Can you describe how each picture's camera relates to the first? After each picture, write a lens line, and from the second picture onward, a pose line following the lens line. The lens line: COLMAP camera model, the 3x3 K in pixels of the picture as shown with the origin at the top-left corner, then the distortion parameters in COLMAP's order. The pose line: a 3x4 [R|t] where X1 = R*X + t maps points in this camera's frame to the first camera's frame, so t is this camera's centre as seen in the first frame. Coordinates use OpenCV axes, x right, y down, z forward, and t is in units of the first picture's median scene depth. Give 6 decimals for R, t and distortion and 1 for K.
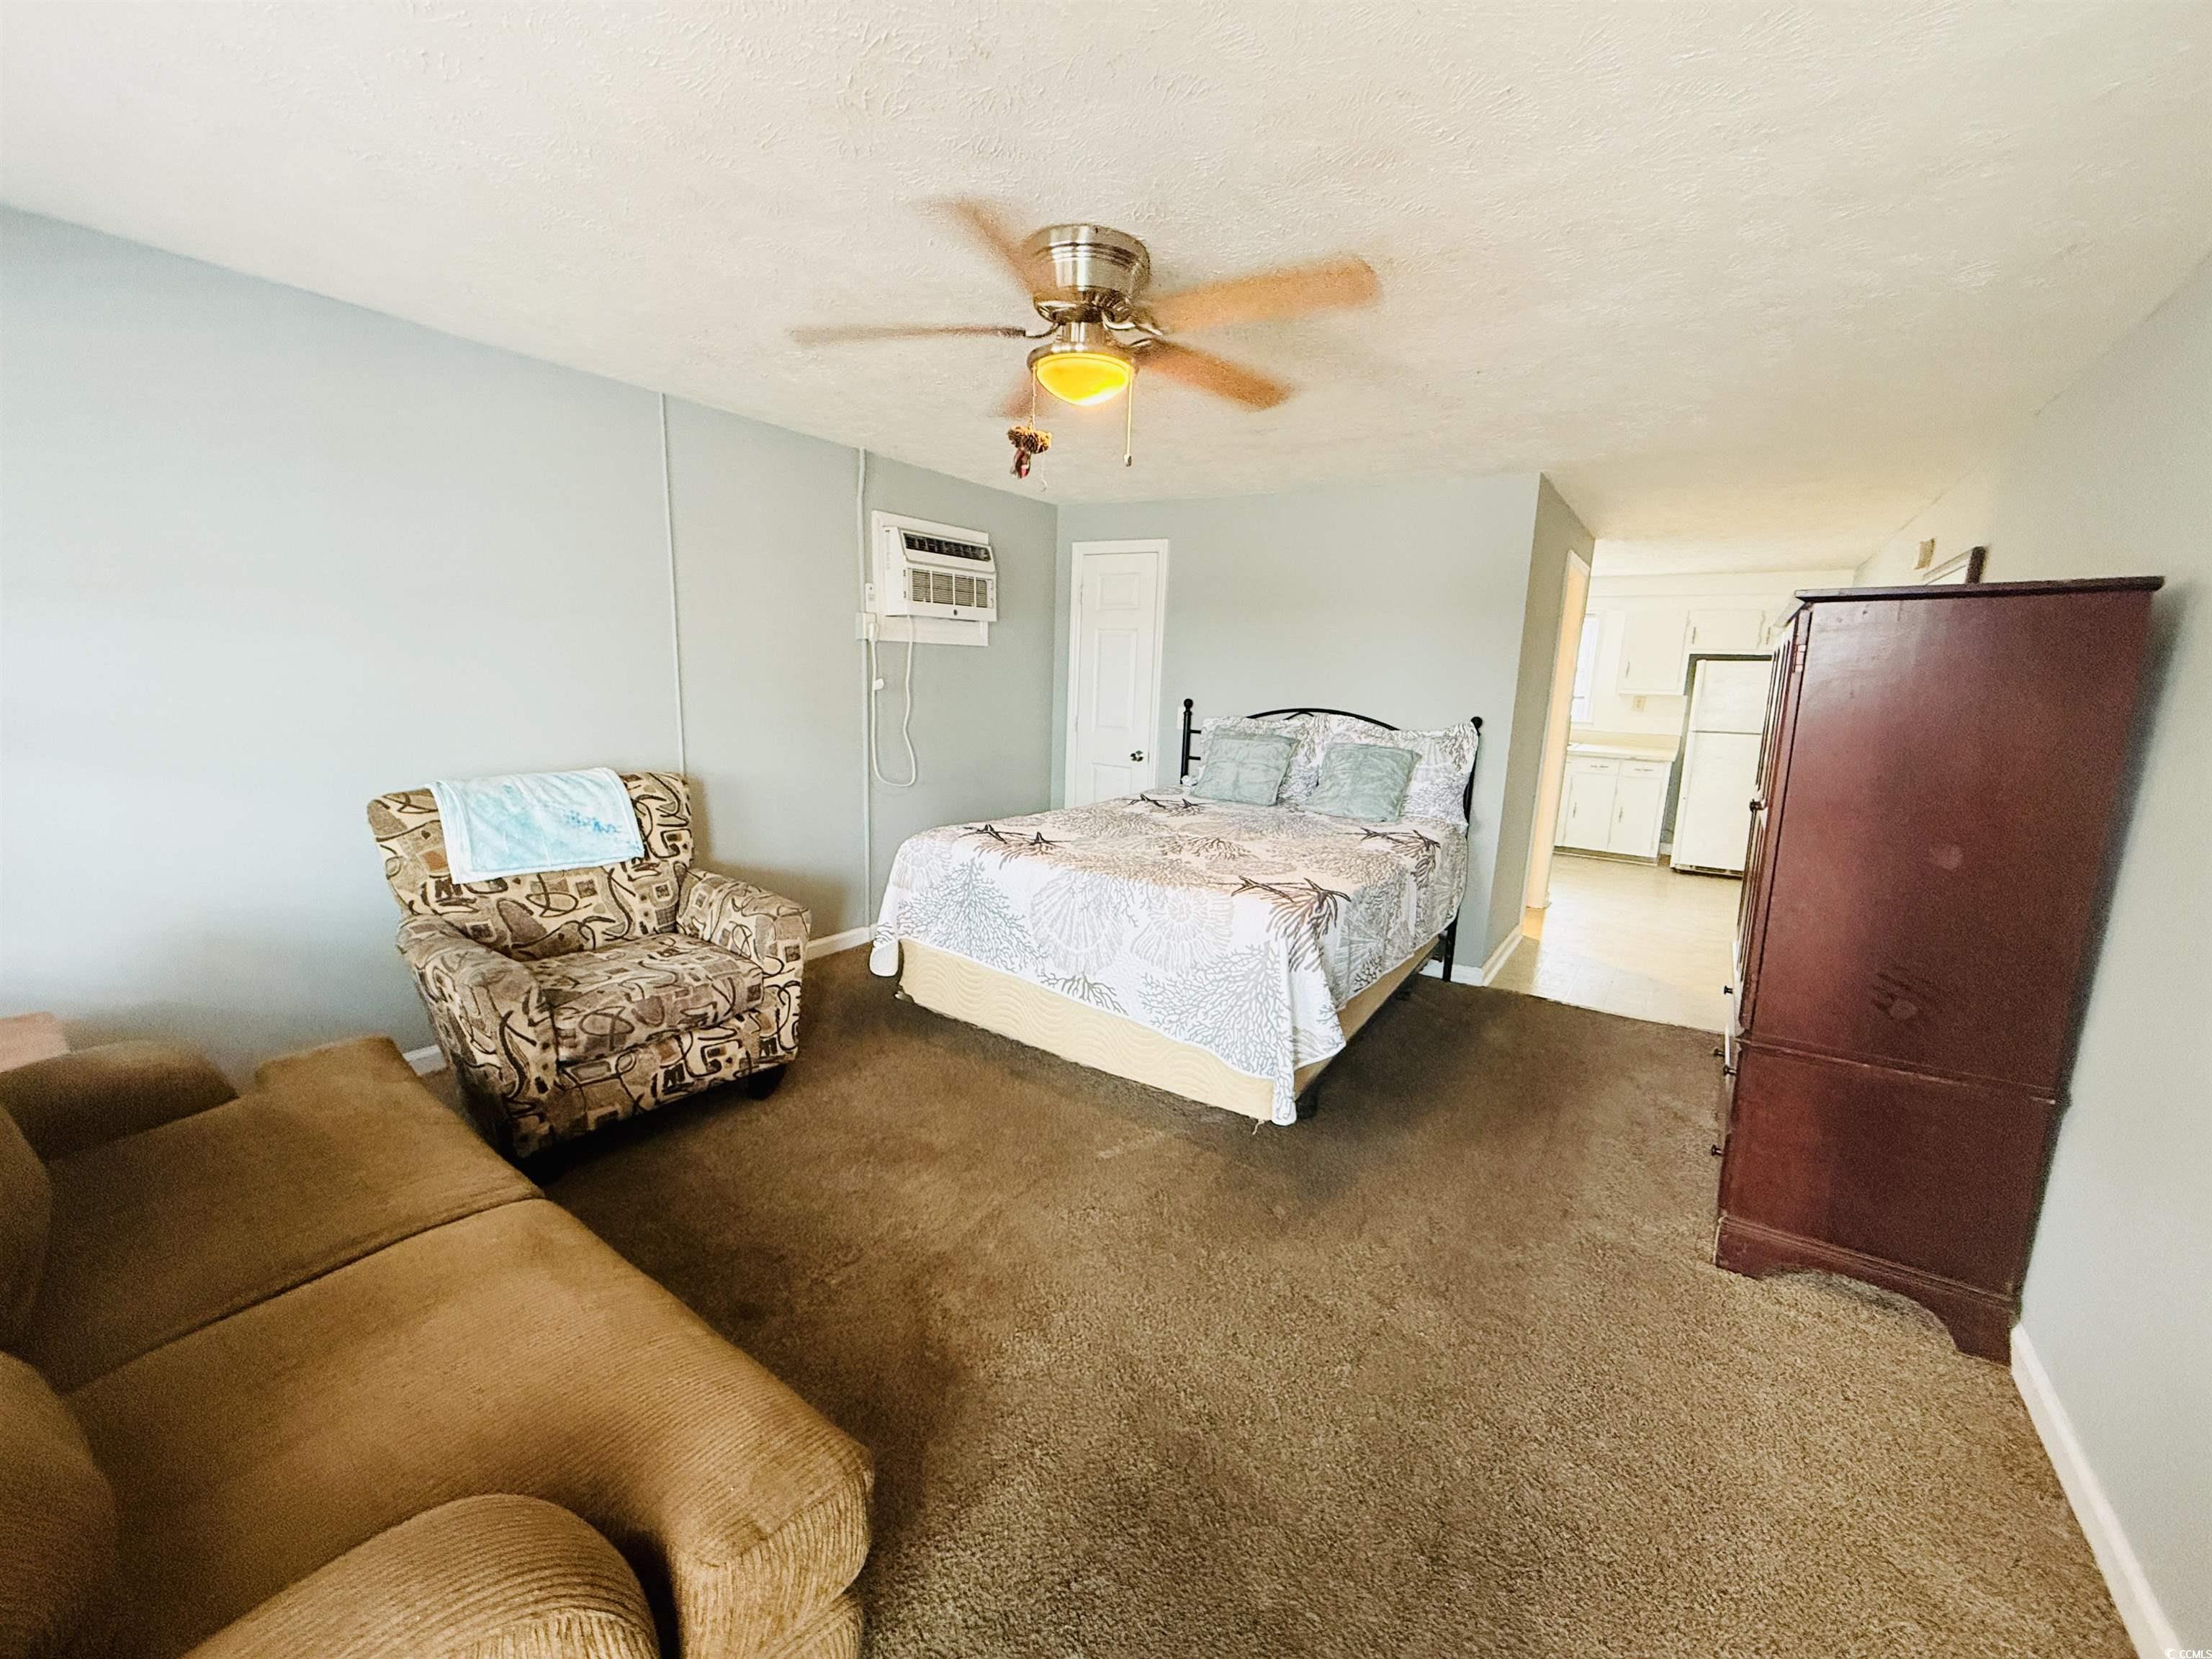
lens RADIAL K [[882.5, 0, 1106.0], [0, 882.5, 829.5], [0, 0, 1]] dist [0.002322, -0.000146]
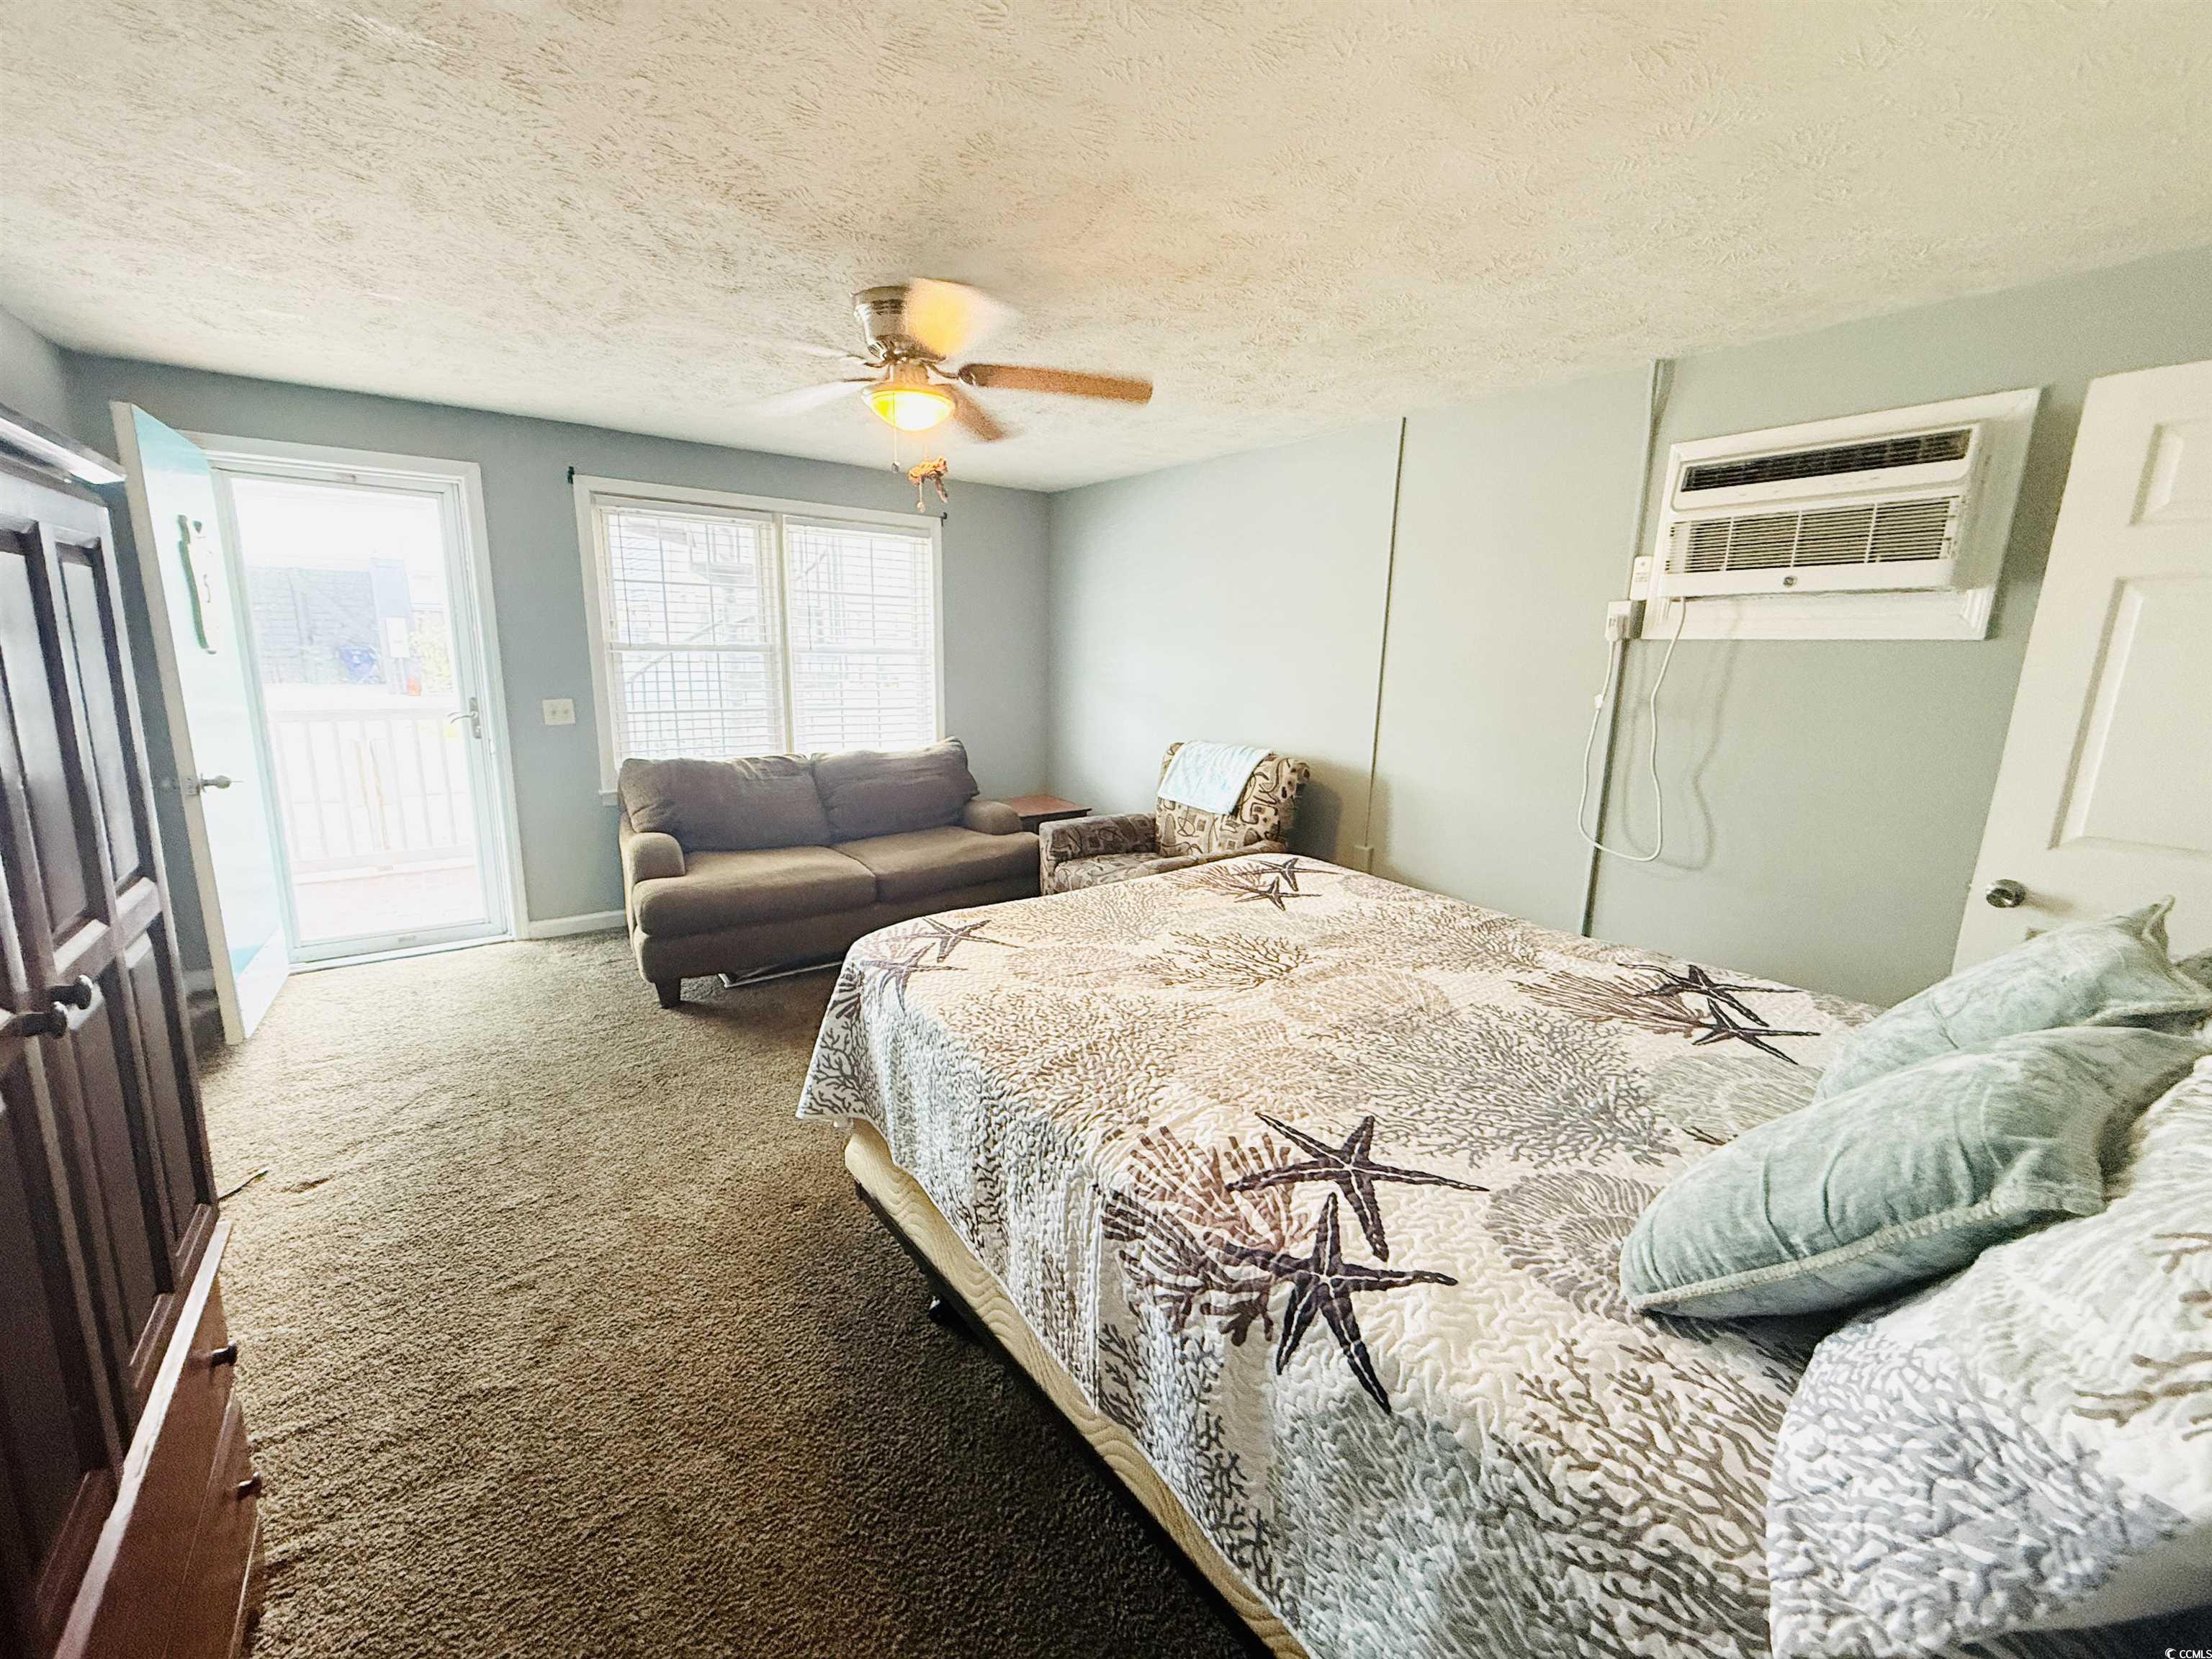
lens RADIAL K [[882.5, 0, 1106.0], [0, 882.5, 829.5], [0, 0, 1]] dist [0.002322, -0.000146]
pose [[-0.321306, 0.149878, -0.935040, 0.722445], [-0.203544, 0.953387, 0.222762, -0.193263], [0.924842, 0.261897, -0.275822, 1.146530]]
